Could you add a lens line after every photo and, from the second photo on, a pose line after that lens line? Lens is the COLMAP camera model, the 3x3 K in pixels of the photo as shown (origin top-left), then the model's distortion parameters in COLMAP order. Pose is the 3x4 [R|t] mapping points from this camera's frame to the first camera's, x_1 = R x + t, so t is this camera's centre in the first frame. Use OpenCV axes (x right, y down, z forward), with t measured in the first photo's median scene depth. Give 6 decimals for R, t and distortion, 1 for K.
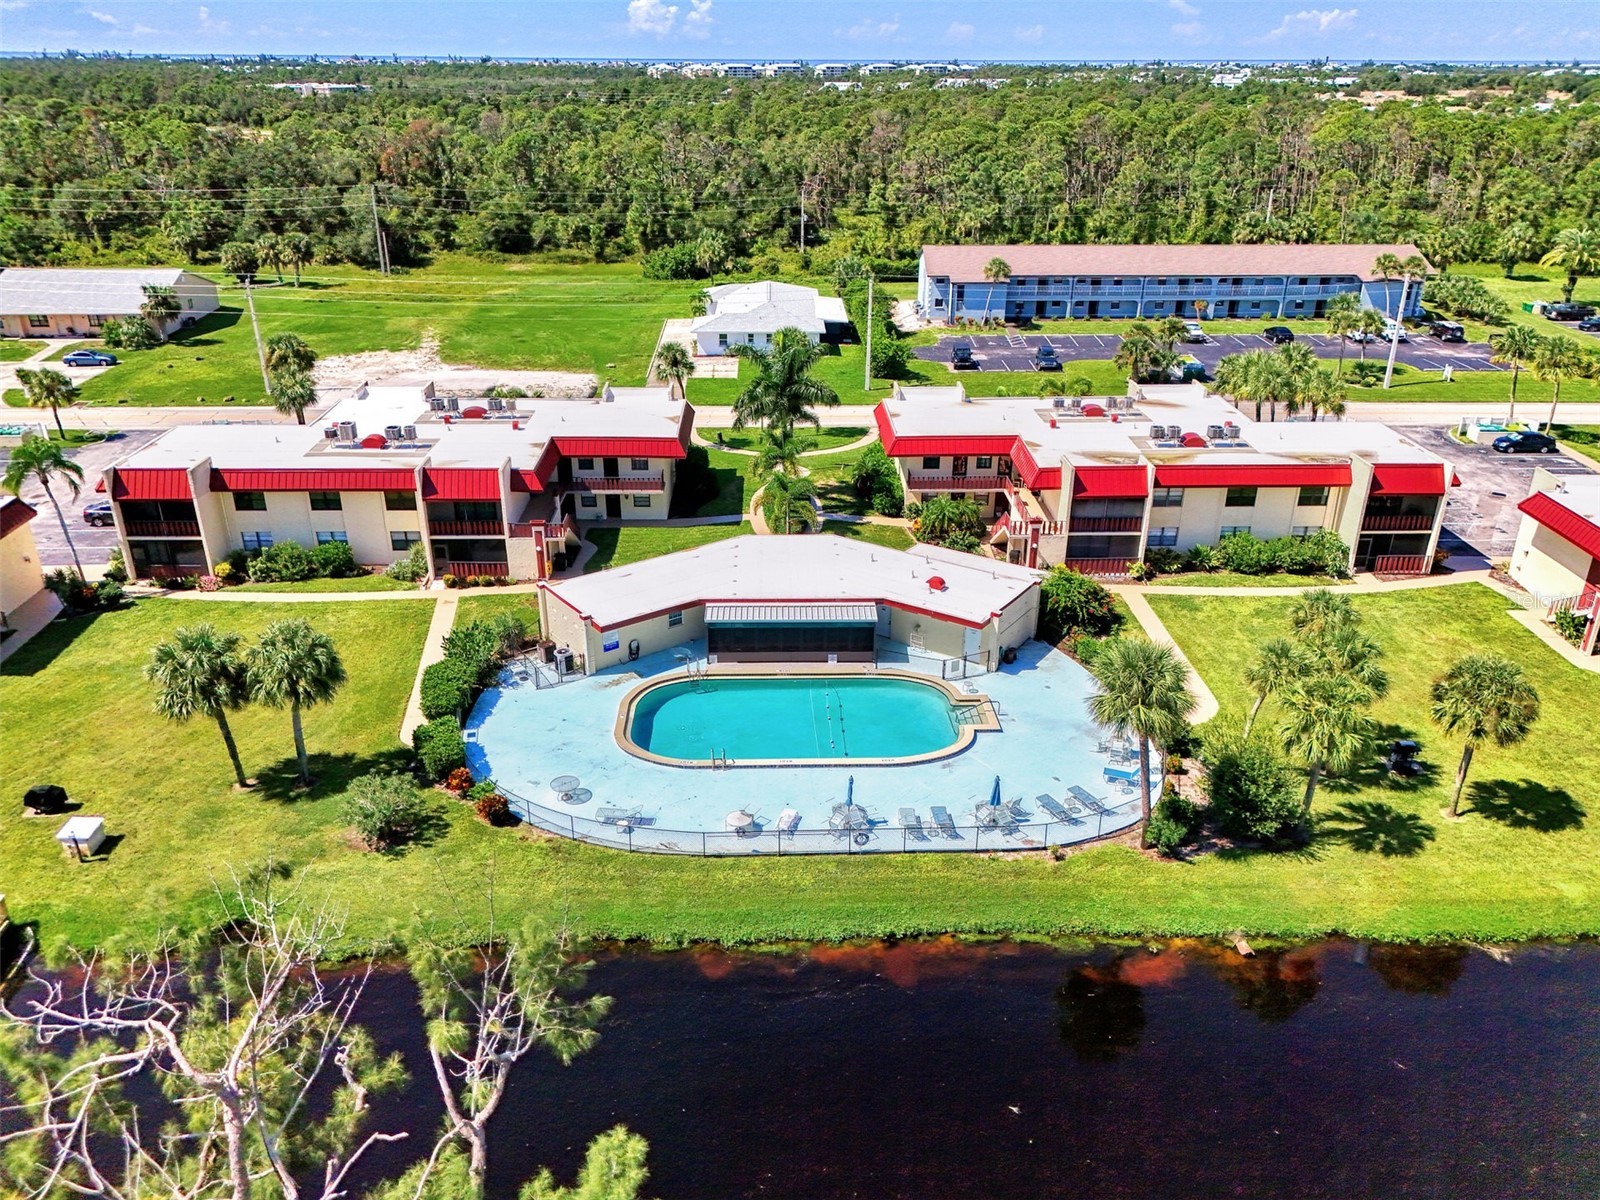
lens RADIAL K [[1182.6, 0, 800.0], [0, 1182.6, 600.0], [0, 0, 1]] dist [0.077131, -0.117974]
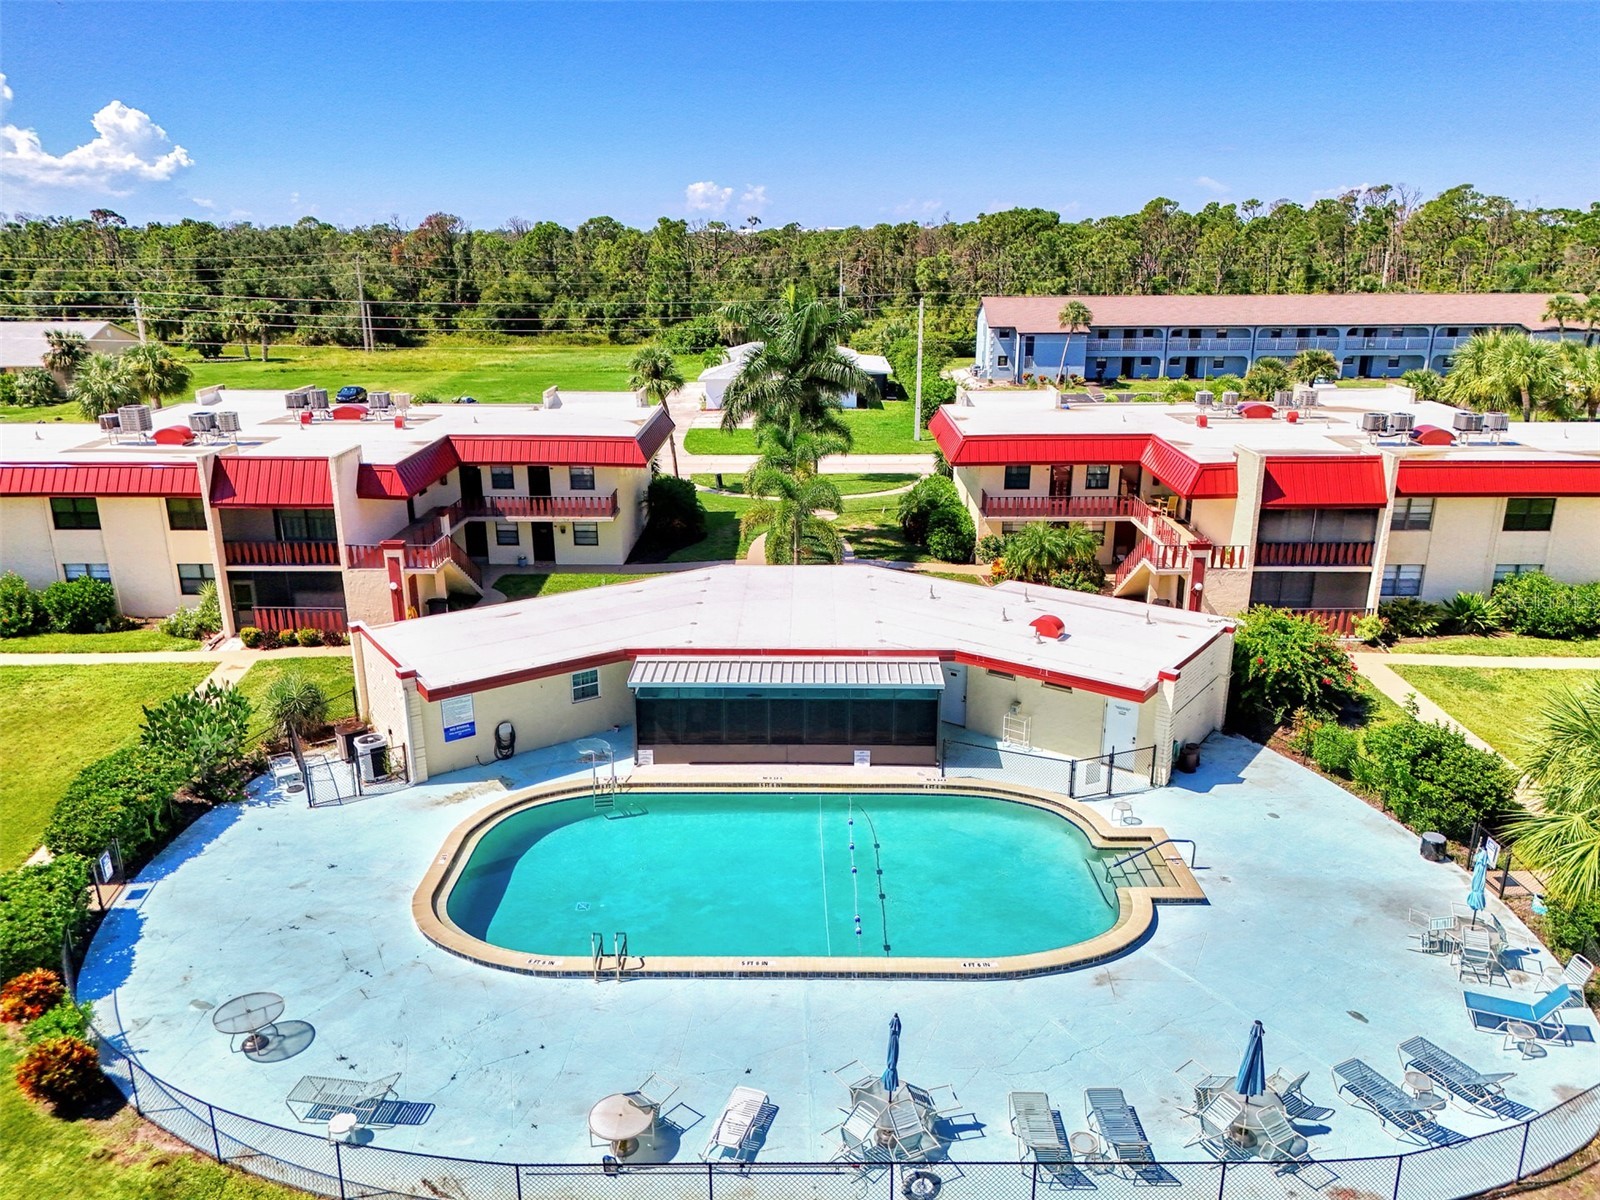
lens RADIAL K [[1177.9, 0, 800.0], [0, 1177.9, 600.0], [0, 0, 1]] dist [0.070016, -0.084101]
pose [[0.999220, 0.004952, -0.039185, 0.017109], [-0.009790, 0.992202, -0.124253, 0.038791], [0.038264, 0.124540, 0.991477, 0.385592]]
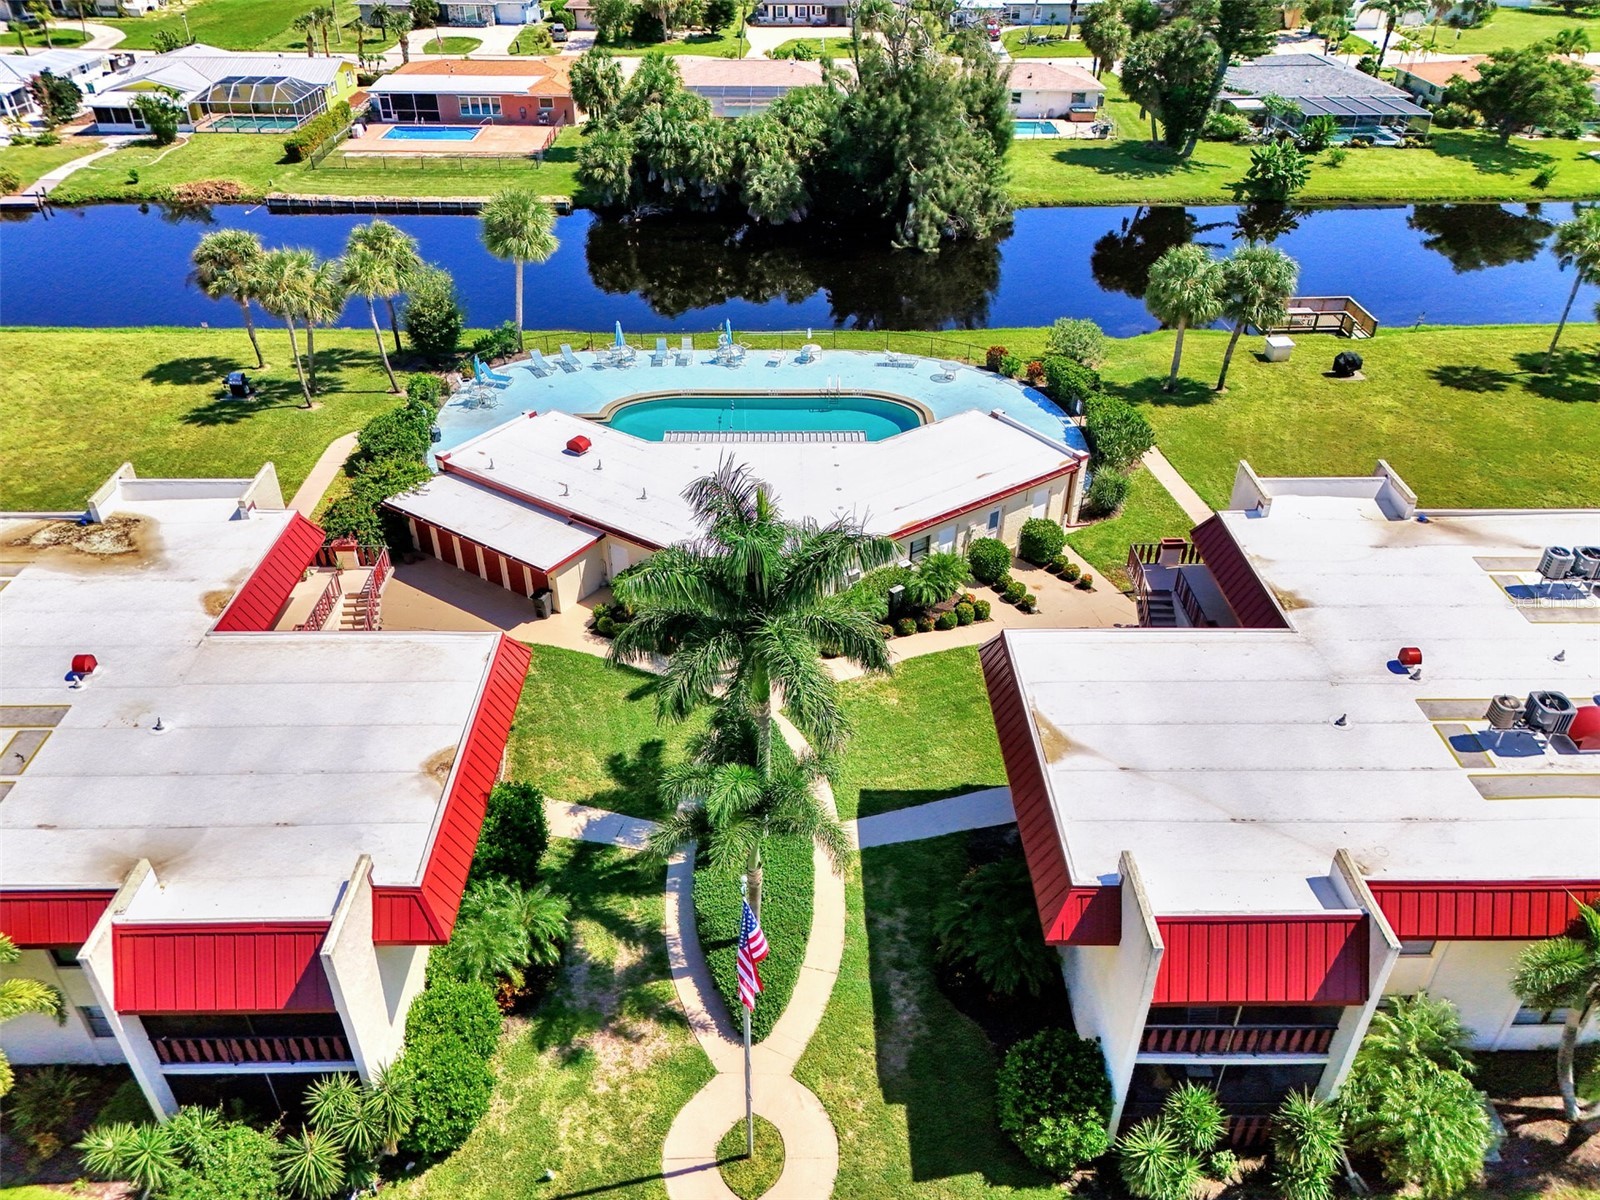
lens RADIAL K [[1182.6, 0, 800.0], [0, 1182.6, 600.0], [0, 0, 1]] dist [0.077131, -0.117974]
pose [[-0.999883, -0.014577, 0.004595, -0.032683], [-0.003651, 0.519726, 0.854325, -0.560225], [-0.014842, 0.854208, -0.519719, 1.320225]]
